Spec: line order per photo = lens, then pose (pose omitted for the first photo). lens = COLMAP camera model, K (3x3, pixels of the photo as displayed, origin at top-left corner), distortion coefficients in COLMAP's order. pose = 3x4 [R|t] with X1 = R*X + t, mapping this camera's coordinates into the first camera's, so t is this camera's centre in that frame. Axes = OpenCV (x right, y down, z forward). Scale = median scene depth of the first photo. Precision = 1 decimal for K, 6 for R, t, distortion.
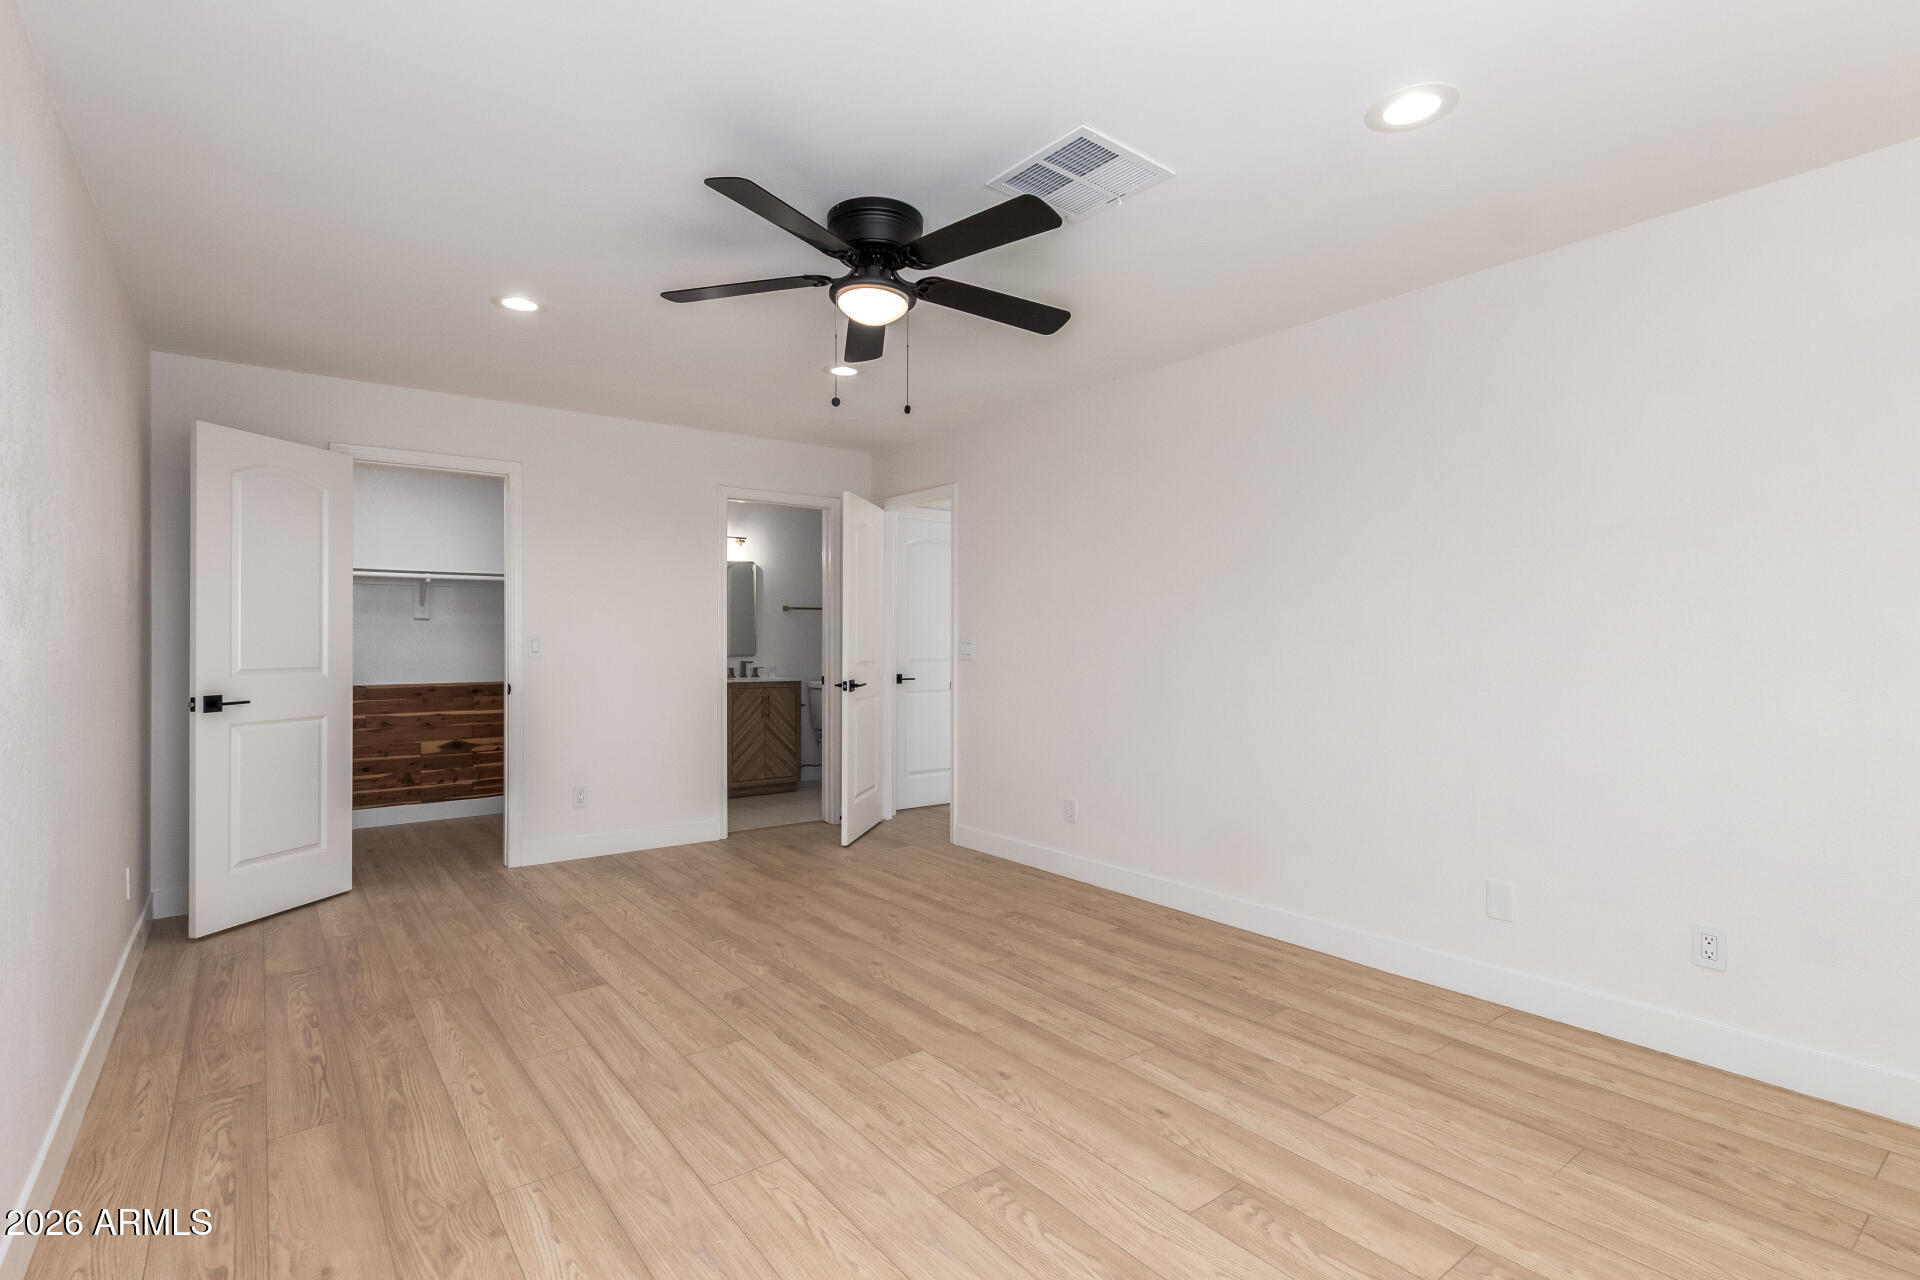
lens RADIAL K [[895.6, 0, 917.0], [0, 895.6, 631.8], [0, 0, 1]] dist [0.010975, -0.008971]
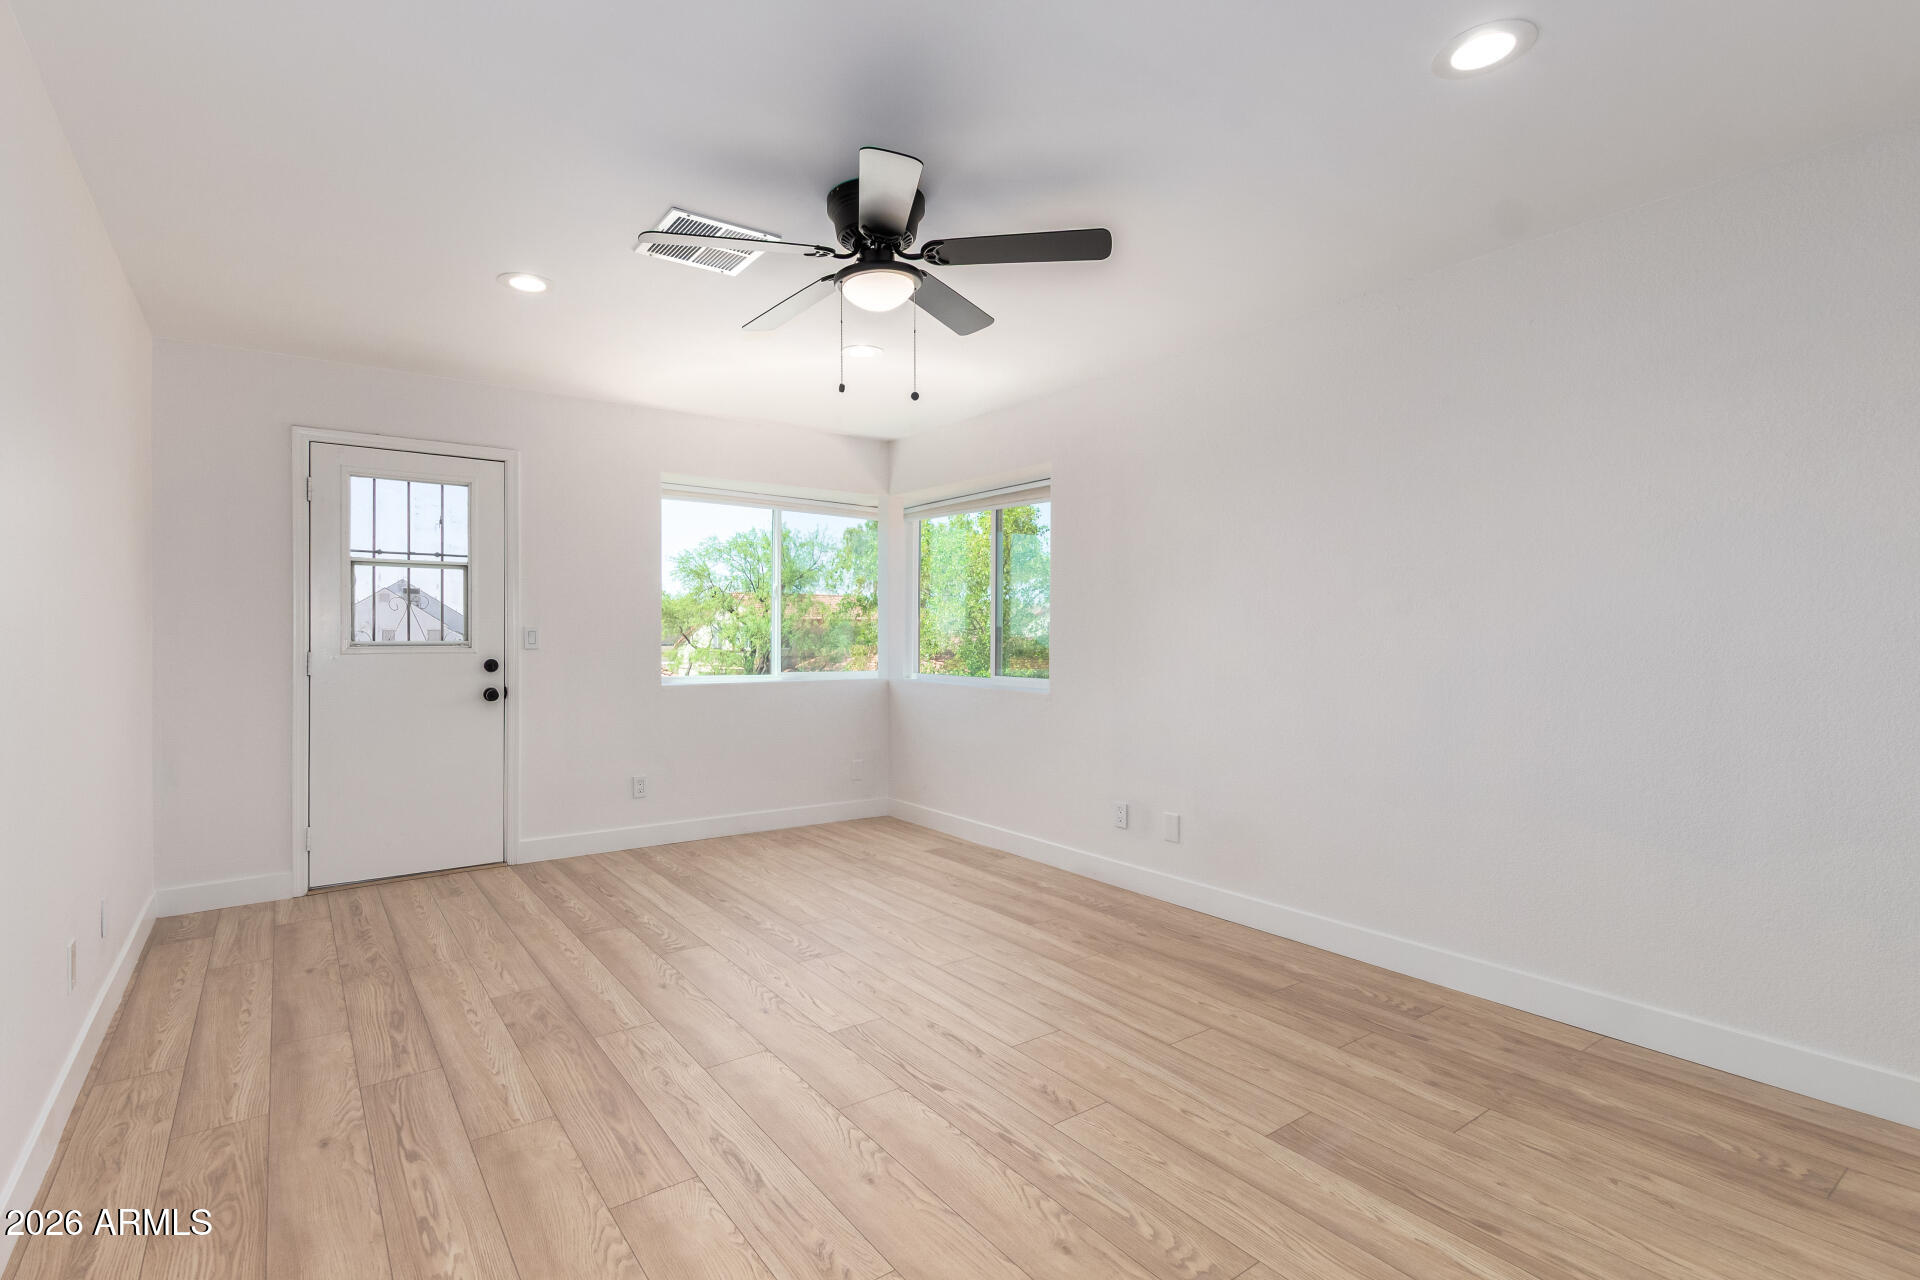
lens RADIAL K [[895.6, 0, 917.0], [0, 895.6, 631.8], [0, 0, 1]] dist [0.010975, -0.008971]
pose [[-0.999867, 0.000570, 0.016313, -0.108945], [0.000383, 0.999934, -0.011447, 0.021604], [-0.016318, -0.011439, -0.999801, 2.010233]]
